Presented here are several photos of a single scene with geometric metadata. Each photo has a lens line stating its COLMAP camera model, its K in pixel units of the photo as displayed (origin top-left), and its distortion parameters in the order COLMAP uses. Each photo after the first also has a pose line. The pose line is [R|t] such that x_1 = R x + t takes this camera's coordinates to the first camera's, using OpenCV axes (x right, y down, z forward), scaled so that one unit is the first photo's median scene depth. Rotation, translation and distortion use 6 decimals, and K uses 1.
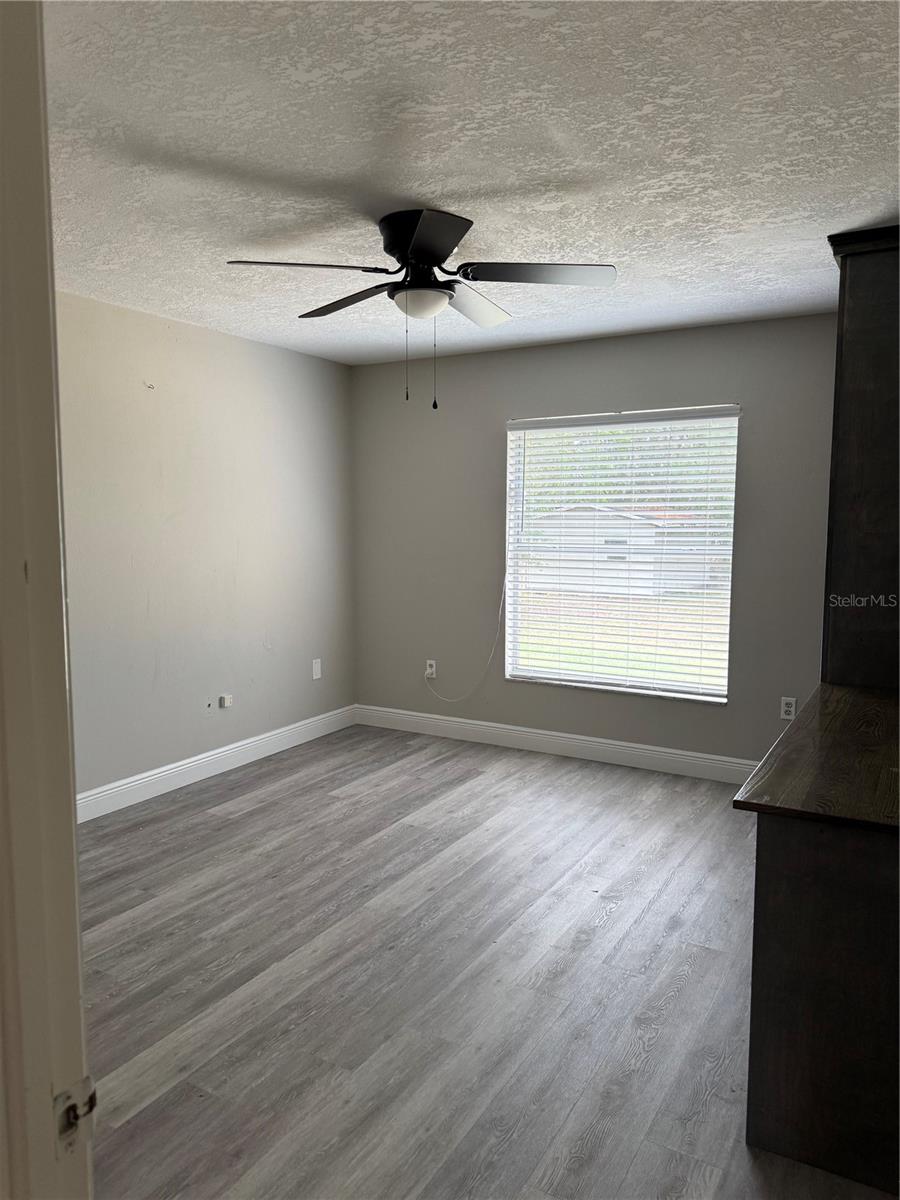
lens RADIAL K [[850.4, 0, 441.9], [0, 850.4, 599.4], [0, 0, 1]] dist [0.063046, -0.072705]
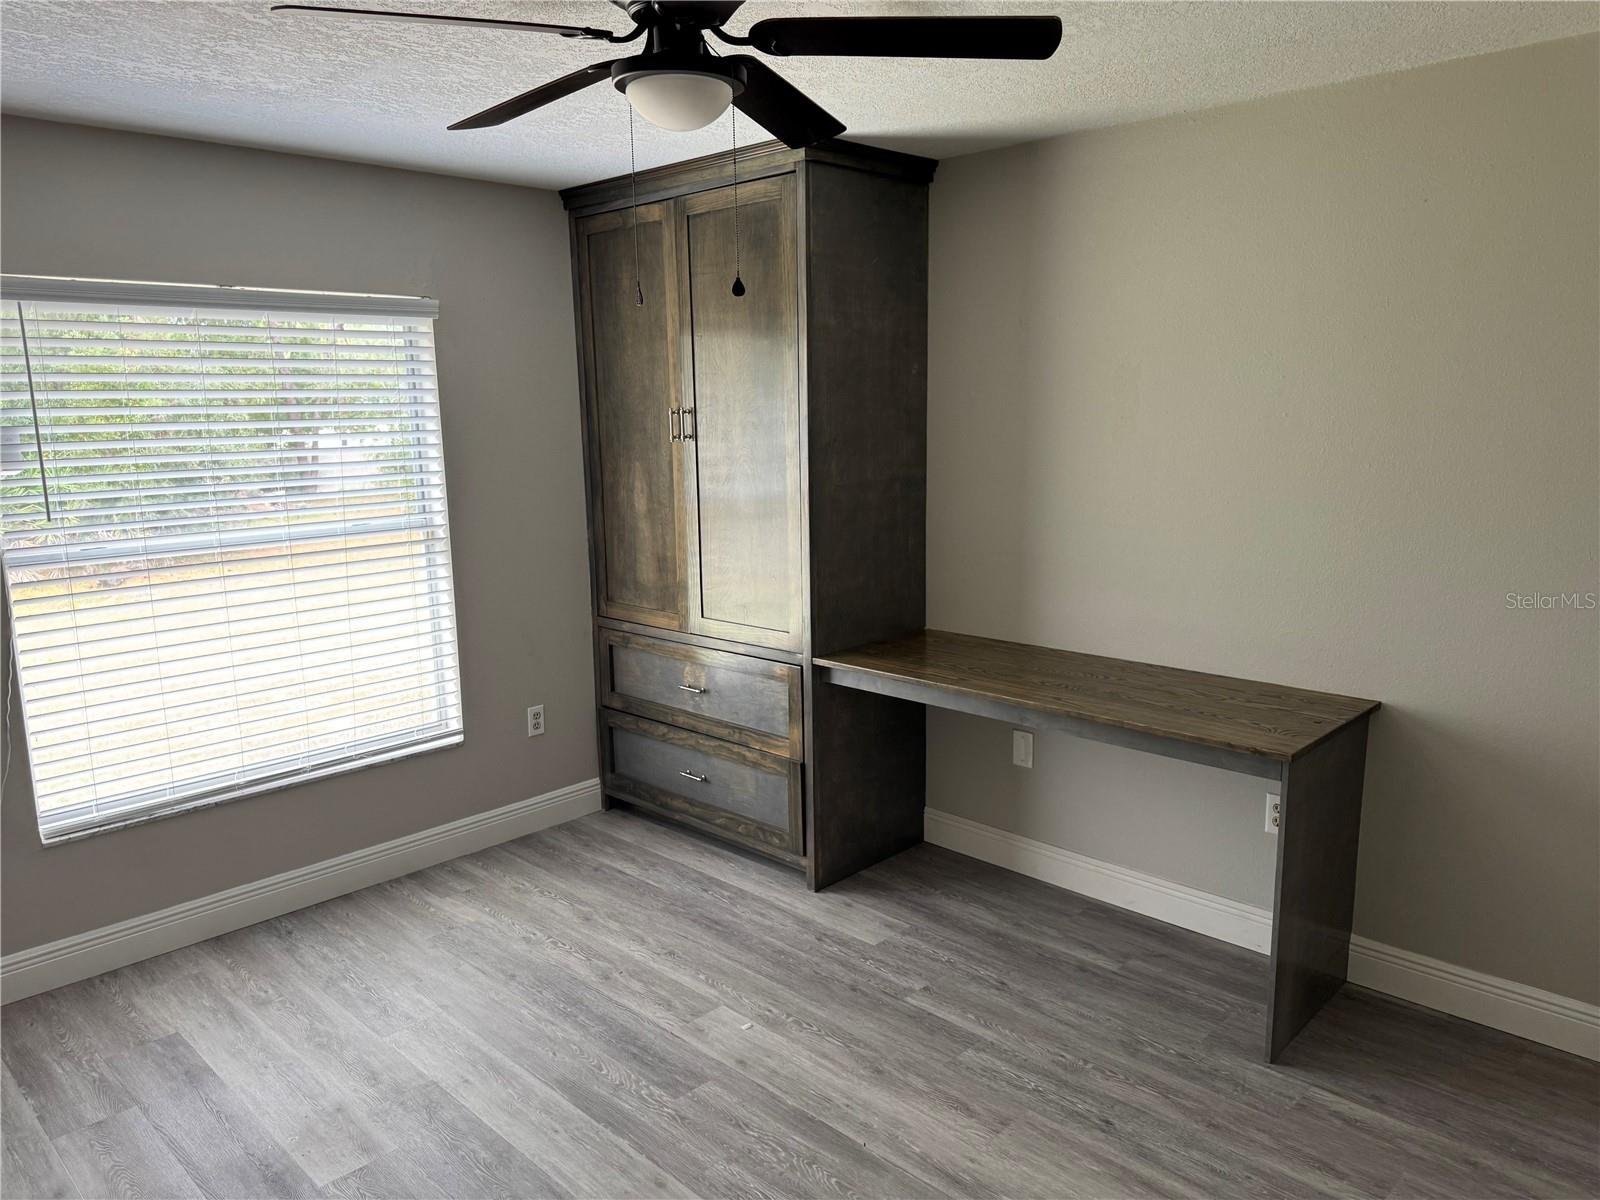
lens RADIAL K [[1133.9, 0, 795.1], [0, 1133.9, 600.7], [0, 0, 1]] dist [0.063046, -0.072705]
pose [[0.215814, -0.157223, 0.963693, -0.451499], [0.130532, 0.982738, 0.131098, -0.070761], [-0.967670, 0.097500, 0.232612, 0.498251]]
